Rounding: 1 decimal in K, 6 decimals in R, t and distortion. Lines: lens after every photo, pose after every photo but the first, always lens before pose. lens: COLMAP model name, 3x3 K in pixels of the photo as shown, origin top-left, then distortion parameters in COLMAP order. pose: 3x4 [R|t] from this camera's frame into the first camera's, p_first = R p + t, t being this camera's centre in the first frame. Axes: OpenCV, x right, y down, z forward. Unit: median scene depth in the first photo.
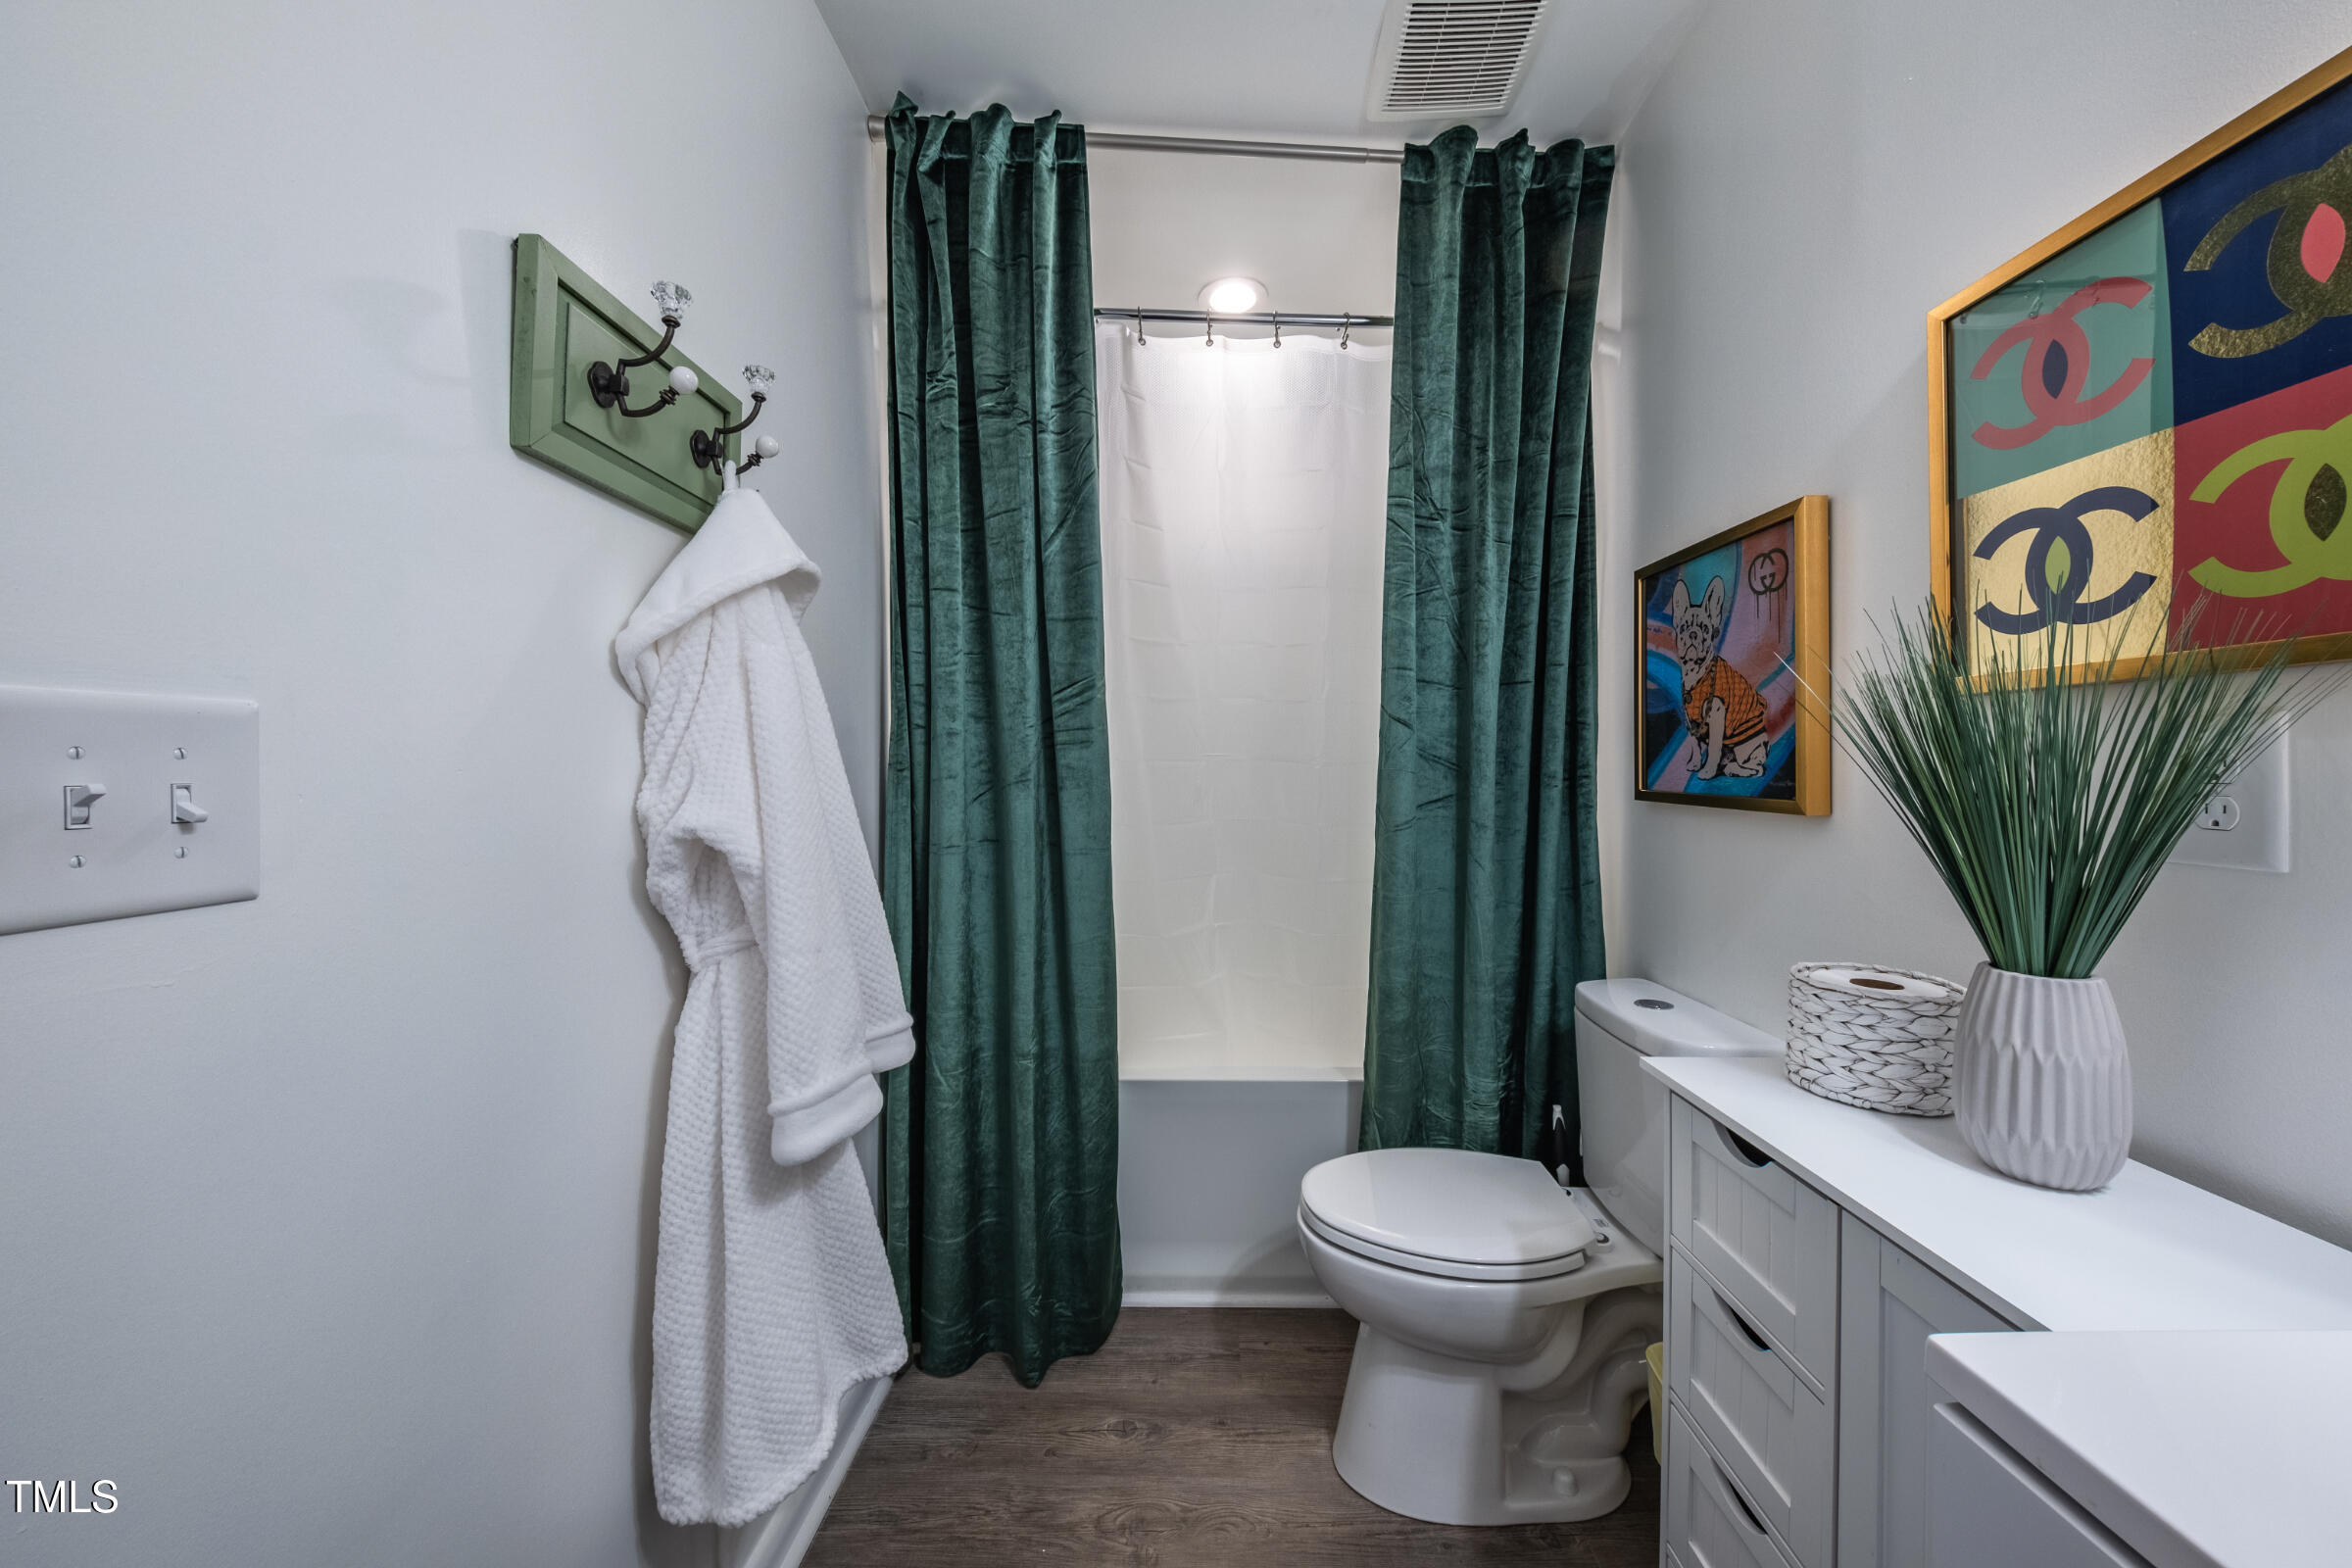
lens RADIAL K [[837.5, 0, 1176.0], [0, 837.5, 784.0], [0, 0, 1]] dist [0.005861, -0.000189]
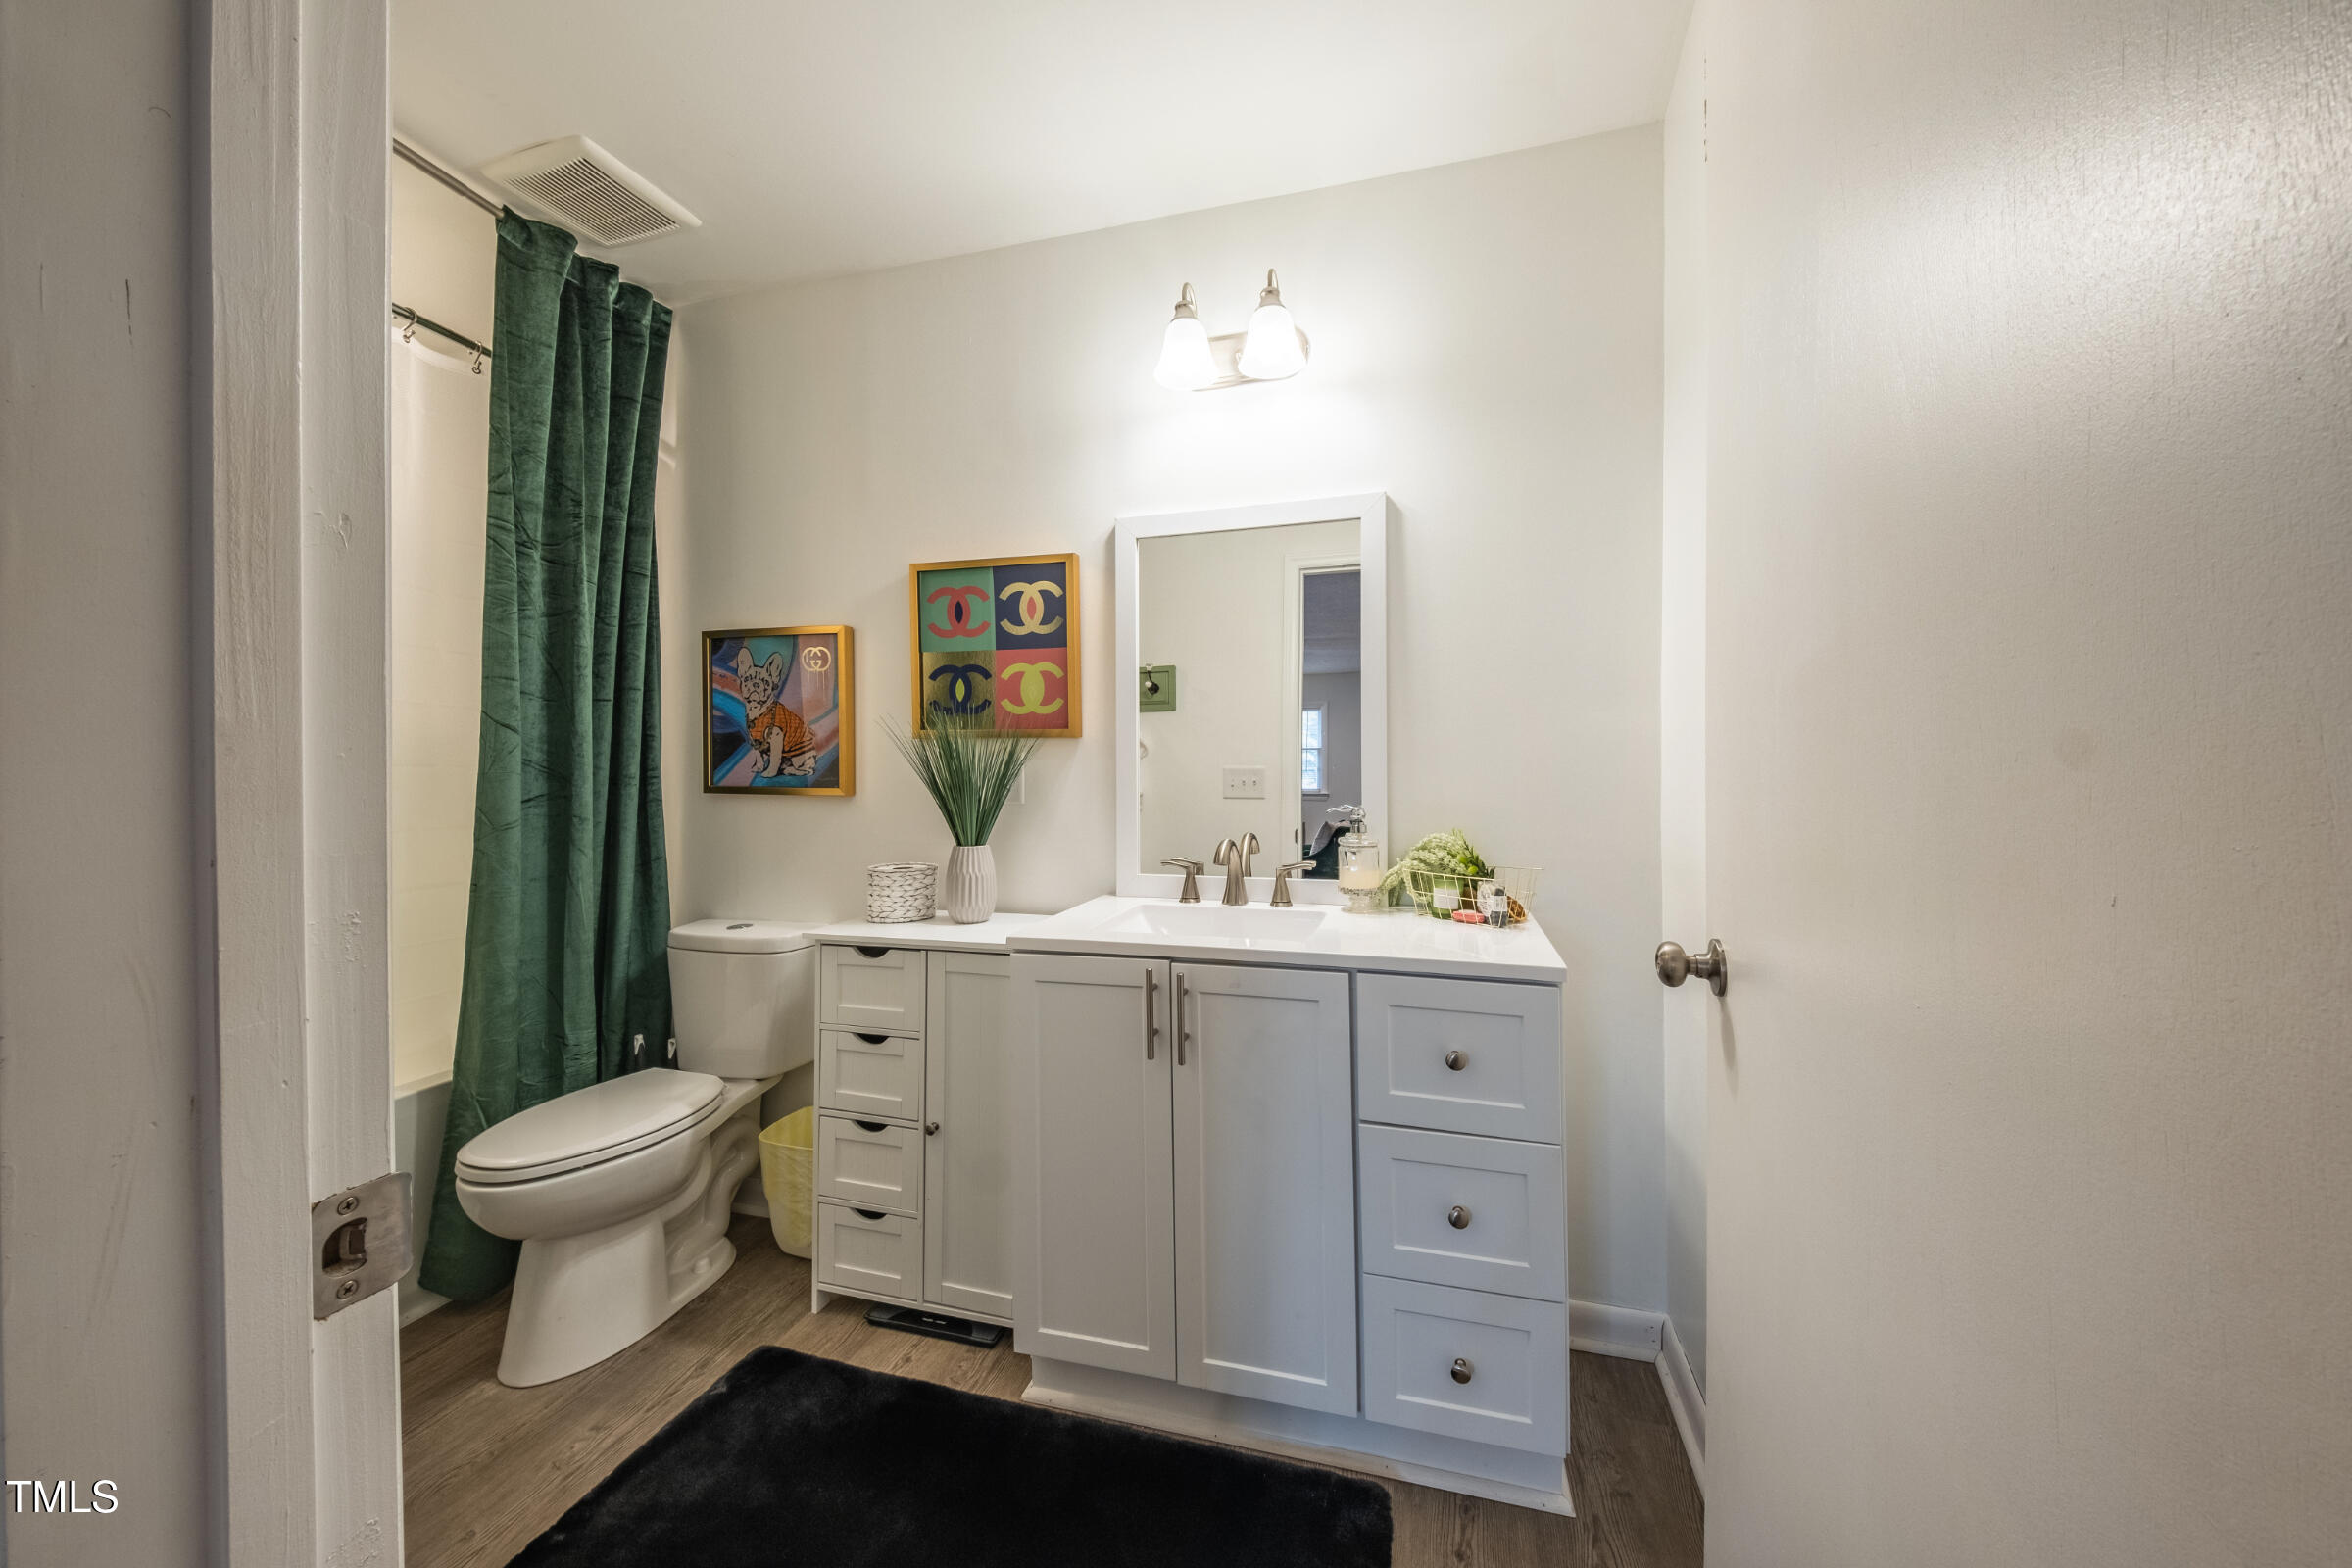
lens RADIAL K [[837.5, 0, 1176.0], [0, 837.5, 784.0], [0, 0, 1]] dist [0.005861, -0.000189]
pose [[0.290141, -0.001551, 0.956983, -0.639911], [0.014565, 0.999890, -0.002795, 0.021688], [-0.956873, 0.014750, 0.290131, -0.189536]]
